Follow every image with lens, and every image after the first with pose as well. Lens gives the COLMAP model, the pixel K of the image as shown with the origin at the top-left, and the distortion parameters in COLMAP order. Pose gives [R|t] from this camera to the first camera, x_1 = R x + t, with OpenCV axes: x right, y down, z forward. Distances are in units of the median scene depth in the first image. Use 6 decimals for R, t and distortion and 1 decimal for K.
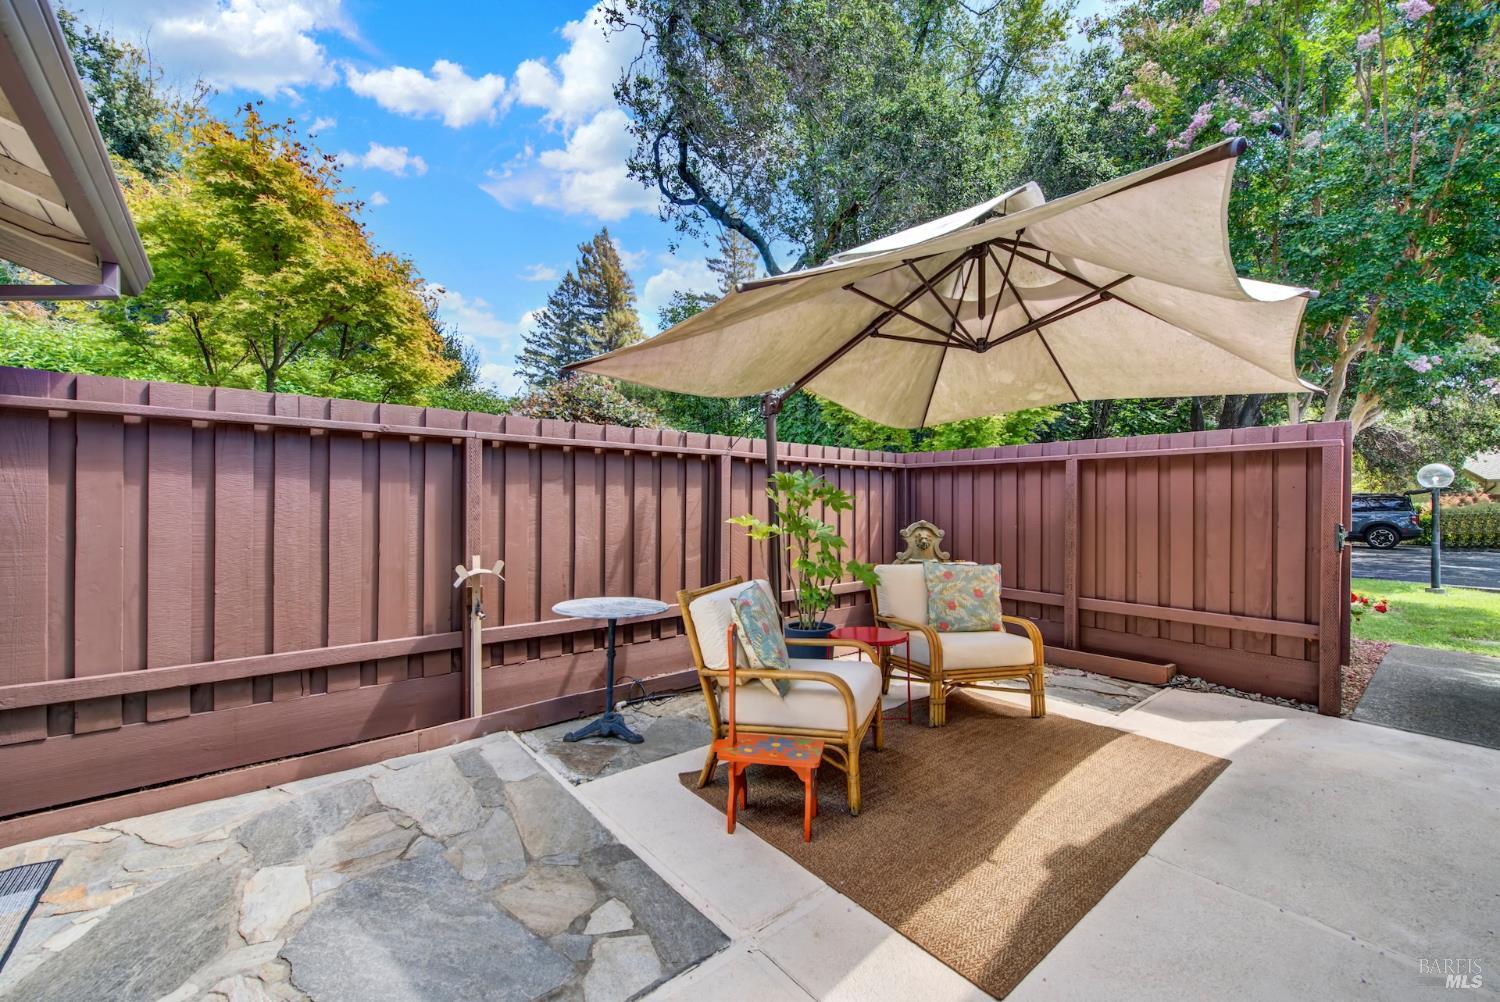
lens RADIAL K [[604.5, 0, 751.6], [0, 604.5, 504.3], [0, 0, 1]] dist [0.002309, -0.001460]
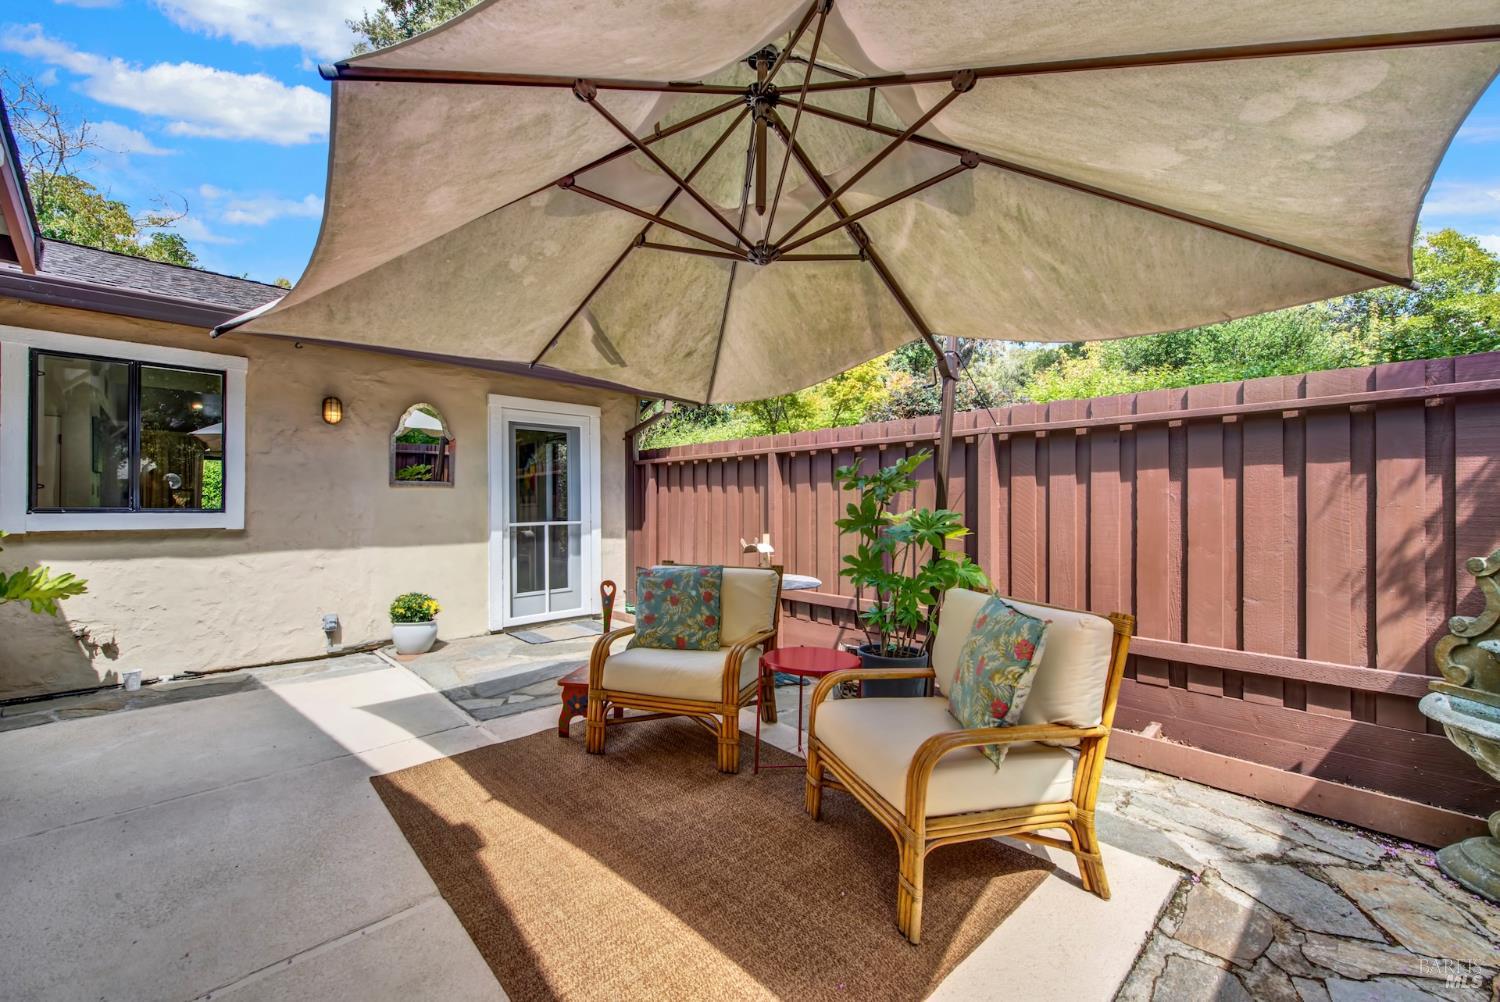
lens RADIAL K [[604.5, 0, 755.9], [0, 604.5, 502.3], [0, 0, 1]] dist [0.002309, -0.001460]
pose [[0.048868, -0.011308, -0.998741, 0.771540], [0.009801, 0.999893, -0.010842, 0.023029], [0.998757, -0.009259, 0.048974, 0.714773]]
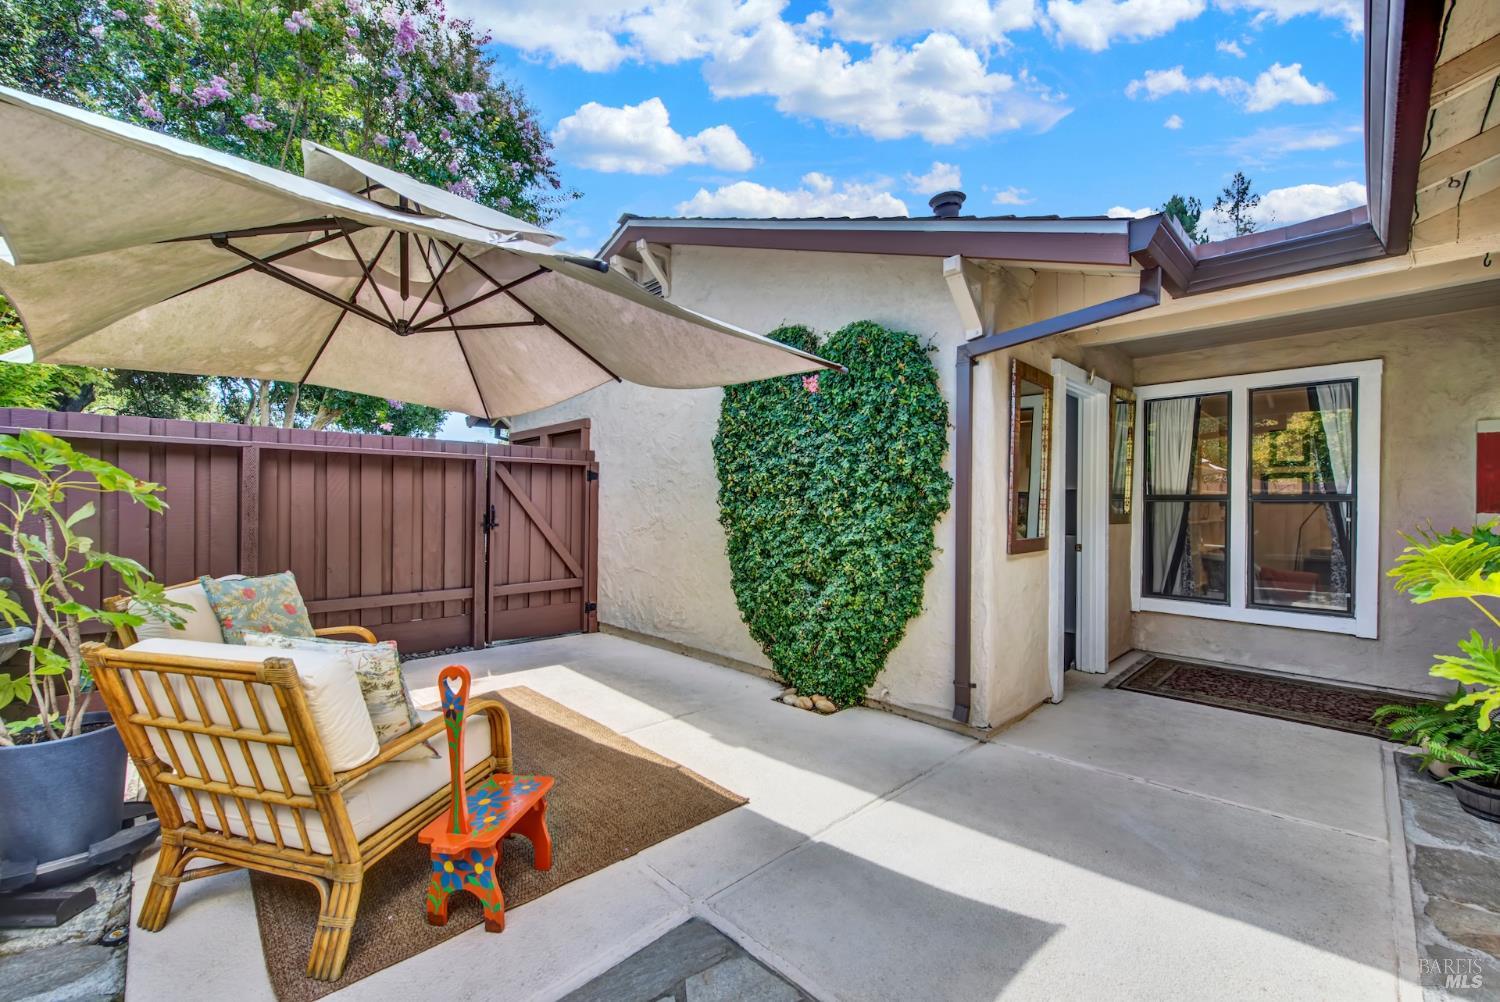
lens RADIAL K [[604.5, 0, 761.9], [0, 604.5, 509.7], [0, 0, 1]] dist [0.002309, -0.001460]
pose [[-0.075882, -0.012661, 0.997036, -0.438872], [-0.008846, 0.999889, 0.012024, -0.001615], [-0.997078, -0.007907, -0.075986, 0.390689]]
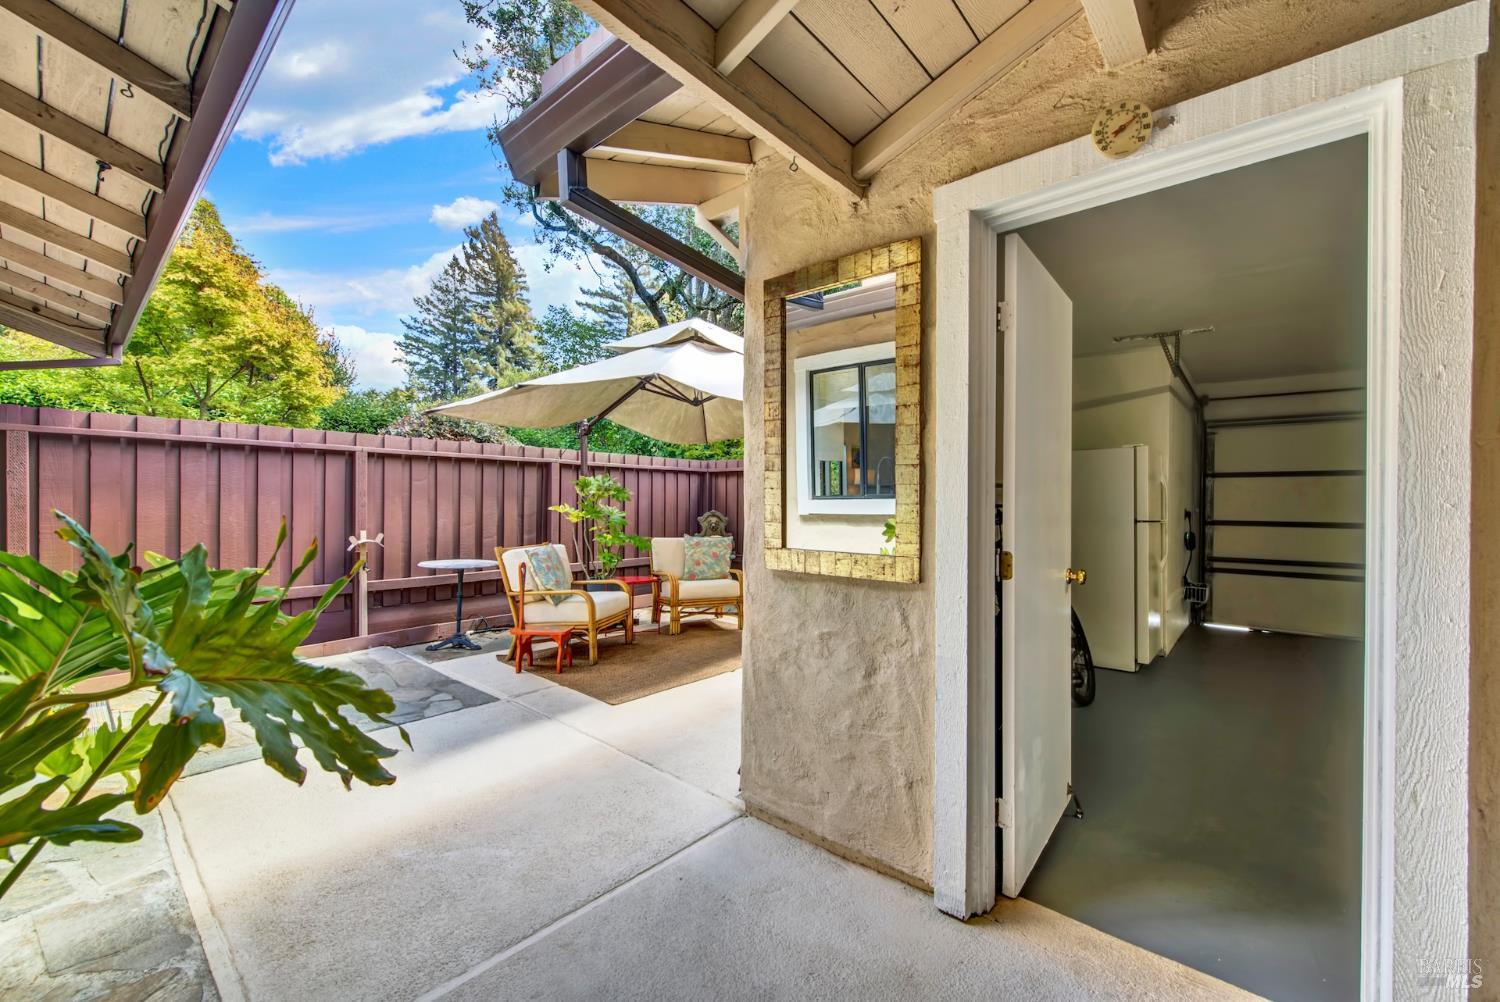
lens RADIAL K [[604.5, 0, 755.7], [0, 604.5, 503.0], [0, 0, 1]] dist [0.002309, -0.001460]
pose [[0.986167, 0.002306, 0.165741, 0.199887], [-0.003109, 0.999985, 0.004586, 0.005656], [-0.165728, -0.005038, 0.986159, -0.500369]]
